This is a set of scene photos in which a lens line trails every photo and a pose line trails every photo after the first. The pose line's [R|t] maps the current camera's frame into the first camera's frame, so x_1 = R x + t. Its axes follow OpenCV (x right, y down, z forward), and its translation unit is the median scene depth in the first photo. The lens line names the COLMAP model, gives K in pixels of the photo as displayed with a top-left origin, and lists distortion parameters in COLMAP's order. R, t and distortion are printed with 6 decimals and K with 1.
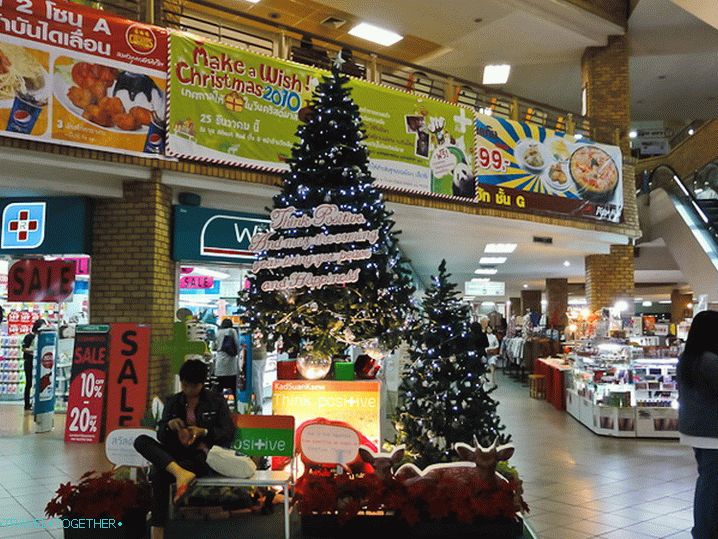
lens RADIAL K [[676.2, 0, 358.9], [0, 676.2, 267.0], [0, 0, 1]] dist [-0.015383, 0.000000]
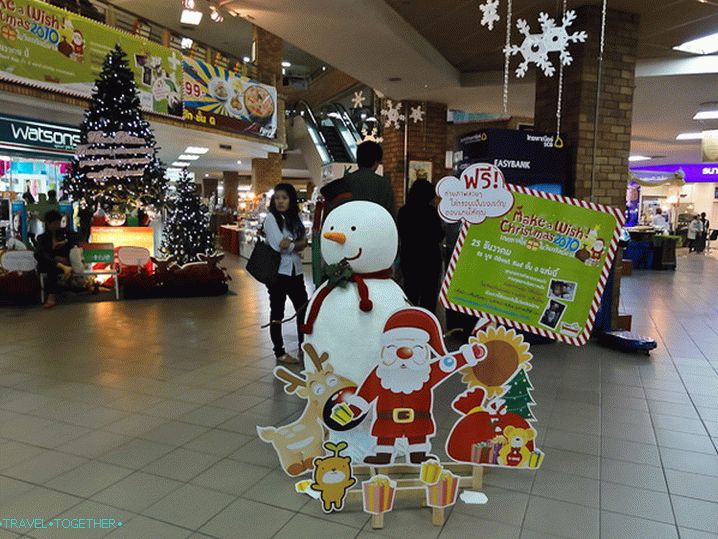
lens RADIAL K [[571.5, 0, 359.0], [0, 571.5, 268.0], [0, 0, 1]] dist [0.012701, 0.010417]
pose [[0.869448, -0.037075, 0.492632, -0.126146], [-0.057764, 0.982711, 0.175906, -0.018397], [-0.490637, -0.181397, 0.852274, -0.333490]]
